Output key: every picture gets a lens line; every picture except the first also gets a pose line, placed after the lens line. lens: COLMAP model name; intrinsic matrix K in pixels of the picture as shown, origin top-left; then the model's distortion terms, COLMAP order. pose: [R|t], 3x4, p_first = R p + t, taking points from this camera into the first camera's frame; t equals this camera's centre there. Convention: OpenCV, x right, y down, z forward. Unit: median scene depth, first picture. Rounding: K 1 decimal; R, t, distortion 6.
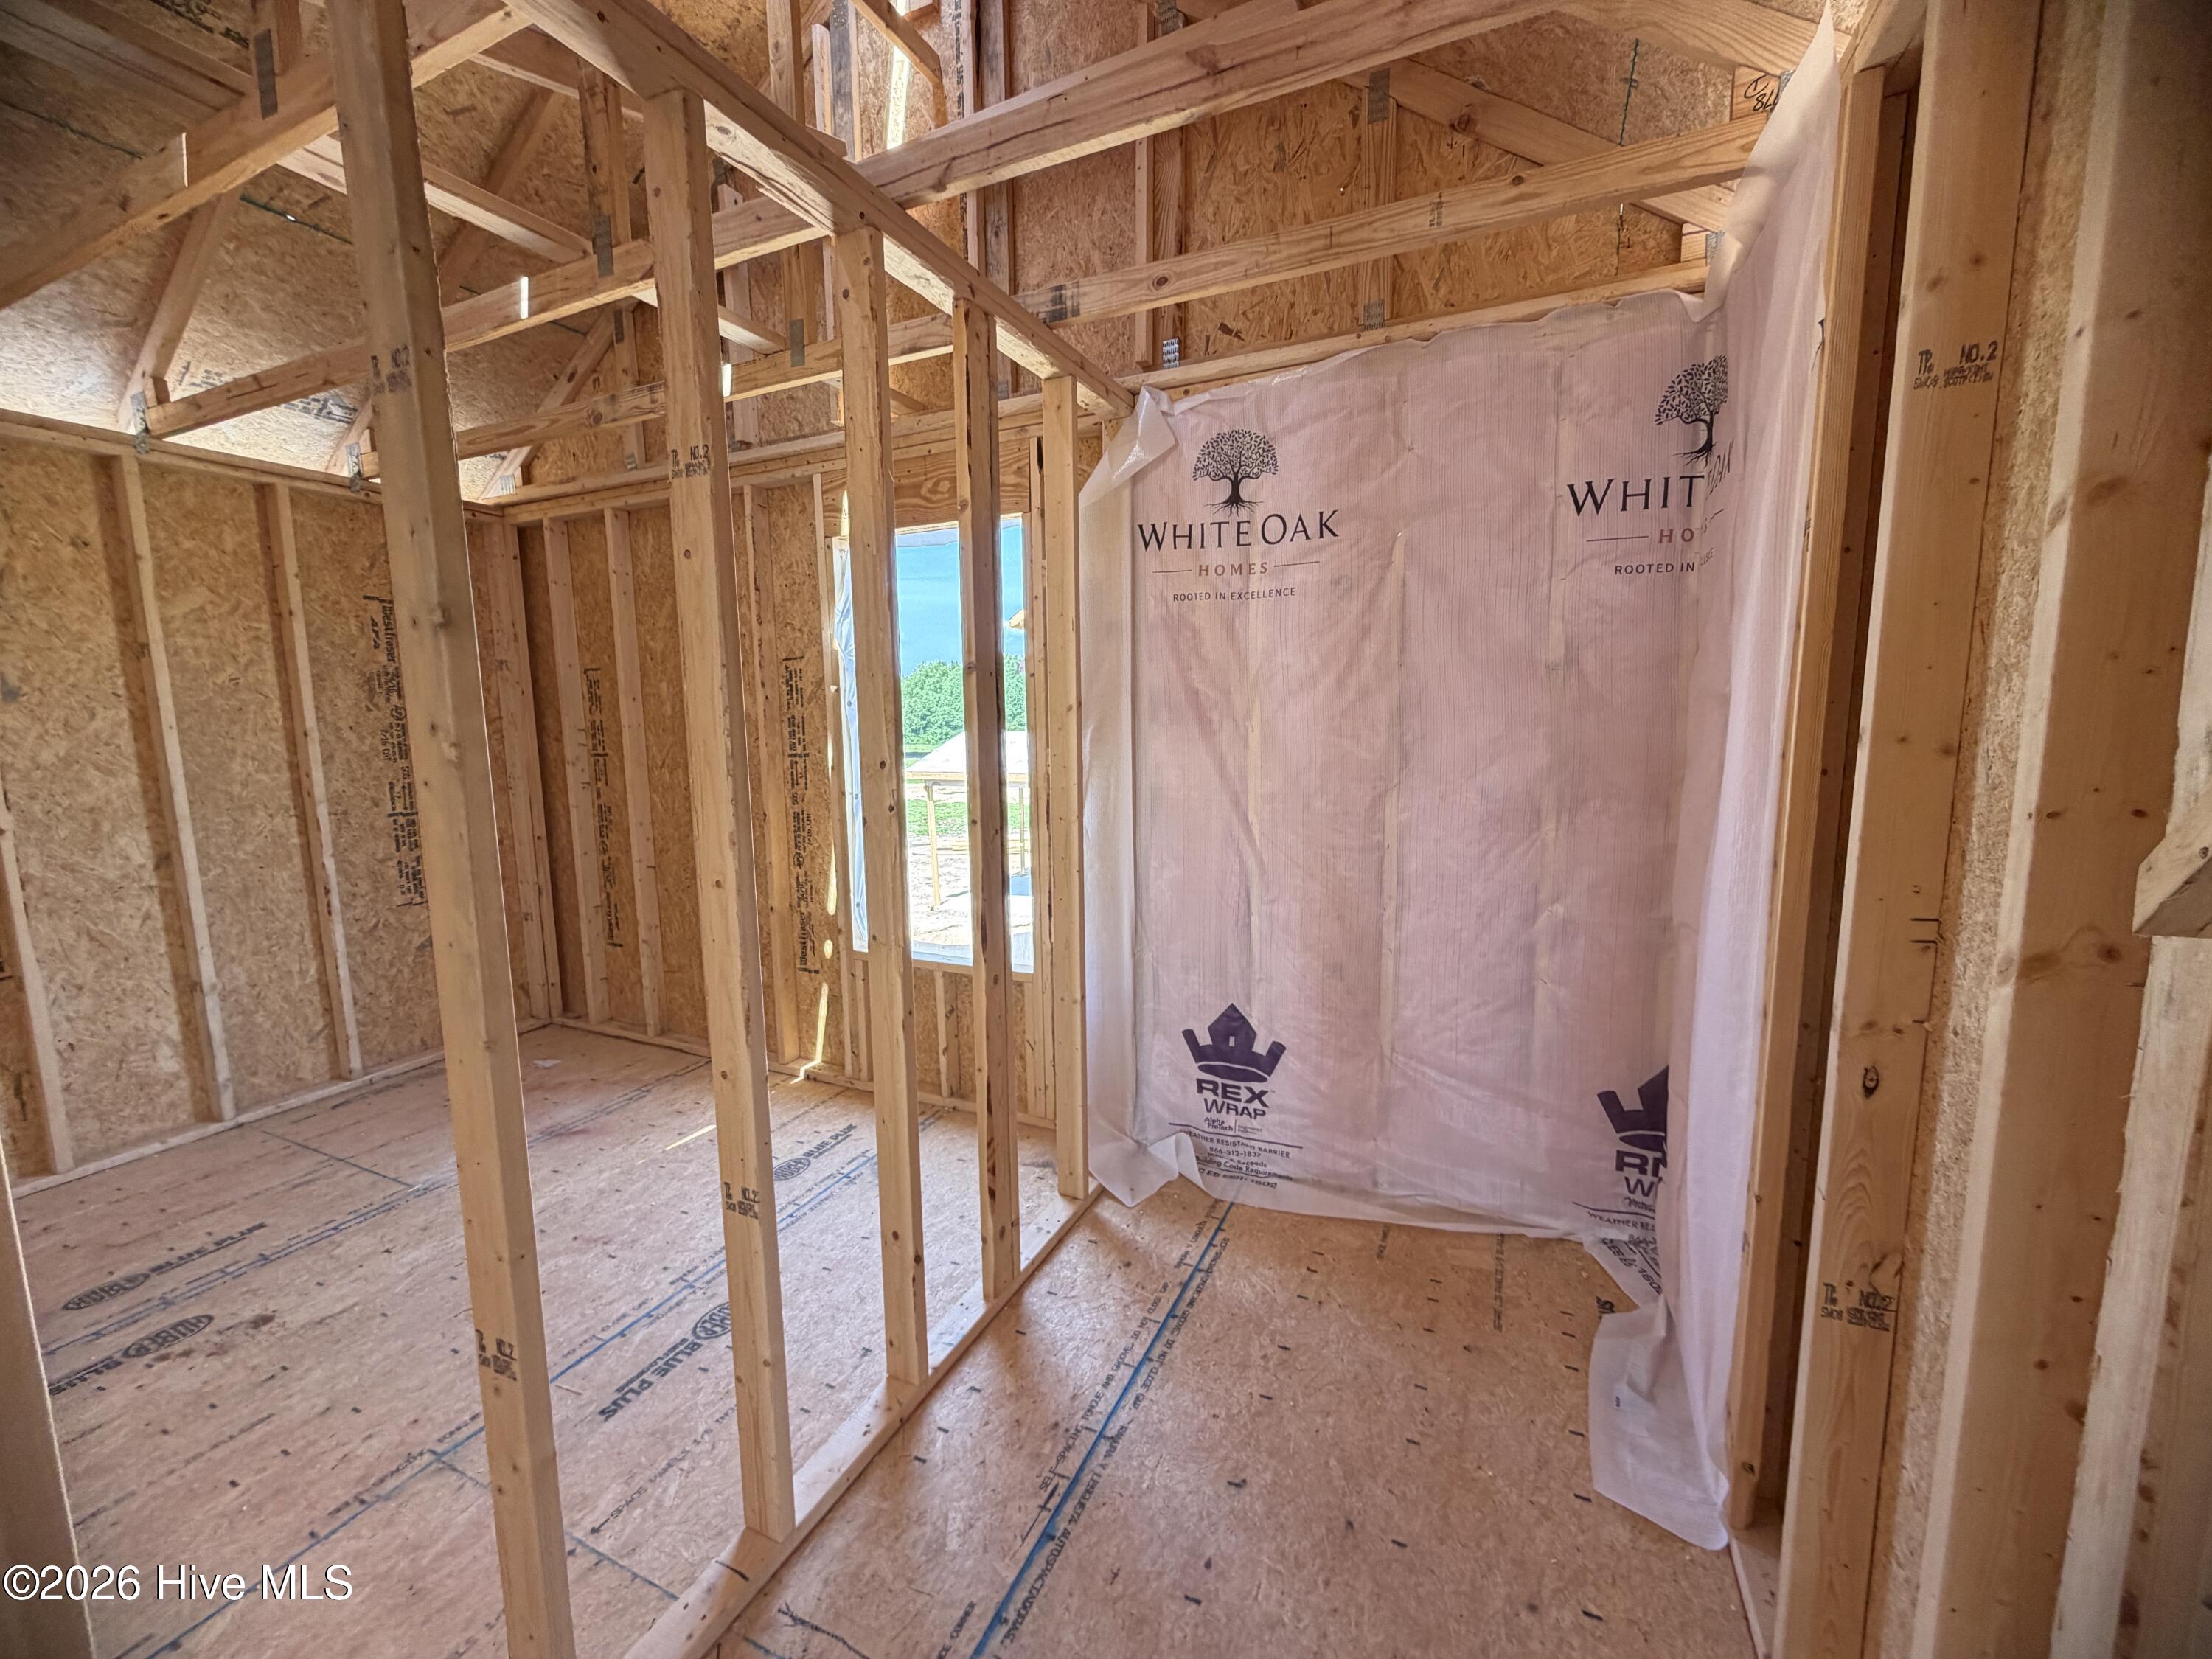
lens RADIAL K [[884.1, 0, 1100.4], [0, 884.1, 830.4], [0, 0, 1]] dist [0.000434, 0.000155]
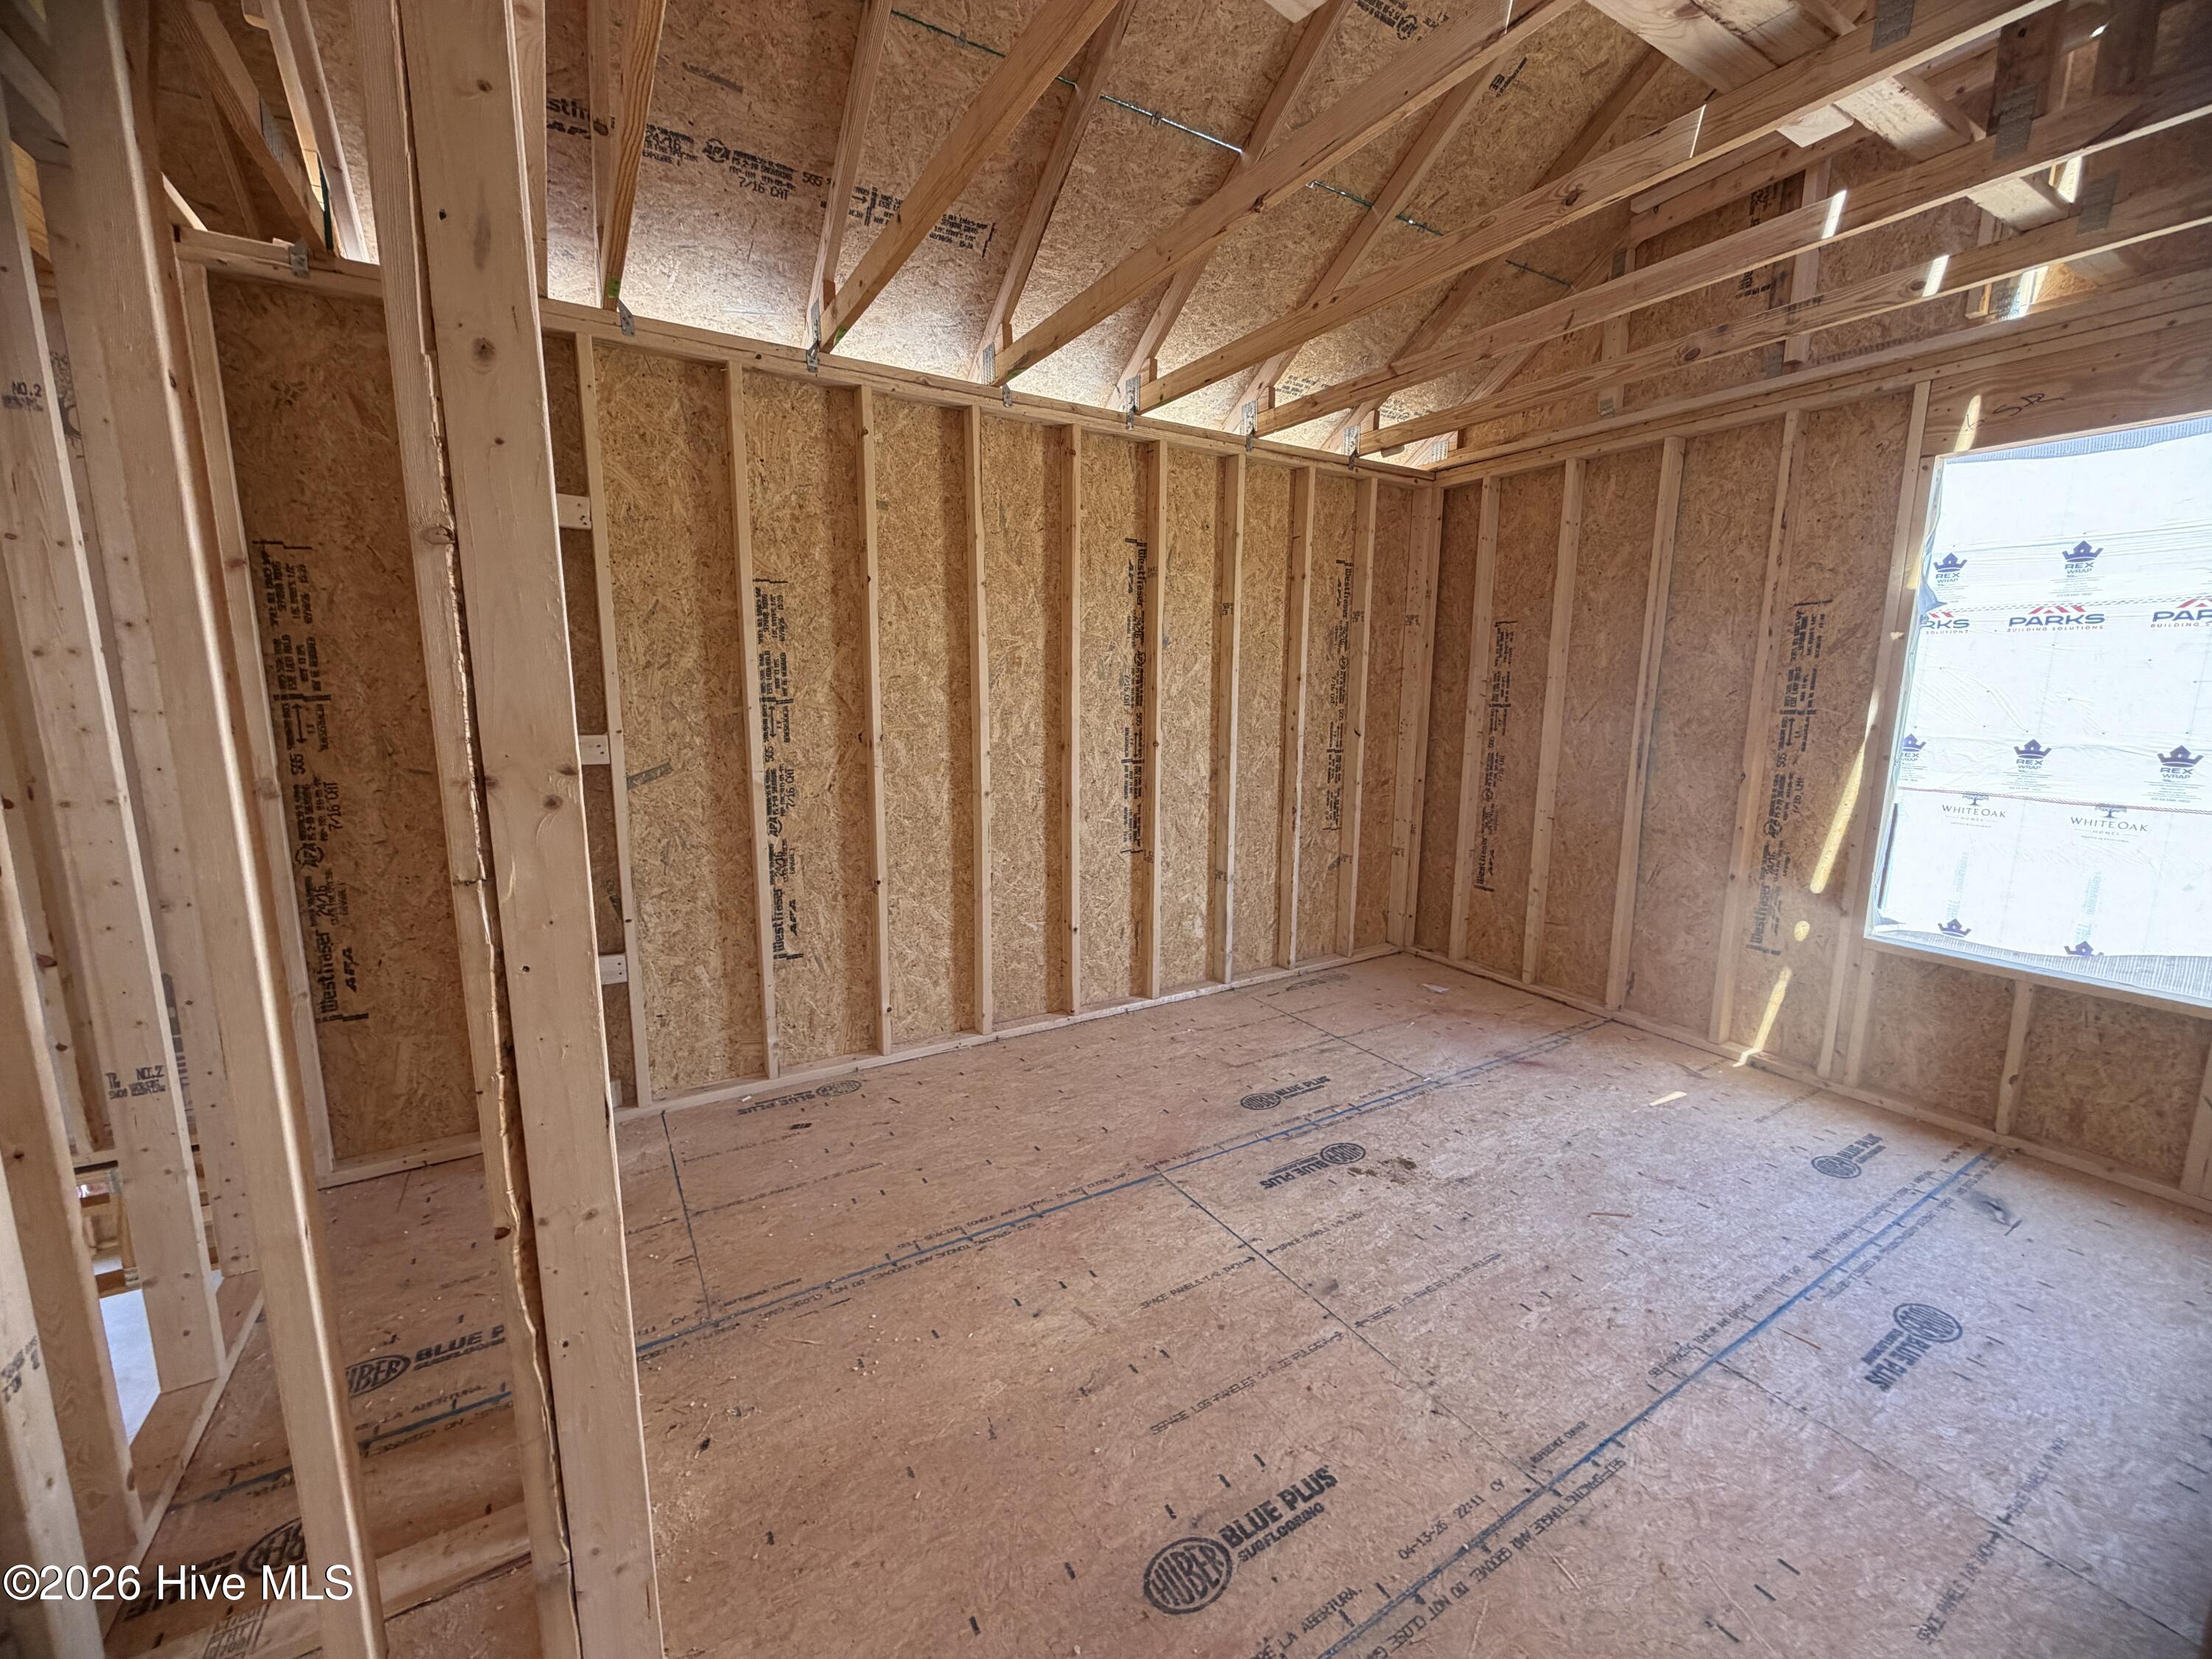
lens RADIAL K [[884.1, 0, 1104.3], [0, 884.1, 829.1], [0, 0, 1]] dist [0.000434, 0.000155]
pose [[0.830171, 0.110438, -0.546461, -0.439257], [-0.090673, 0.993879, 0.063110, 0.042045], [0.550085, -0.002843, 0.835104, -0.143591]]
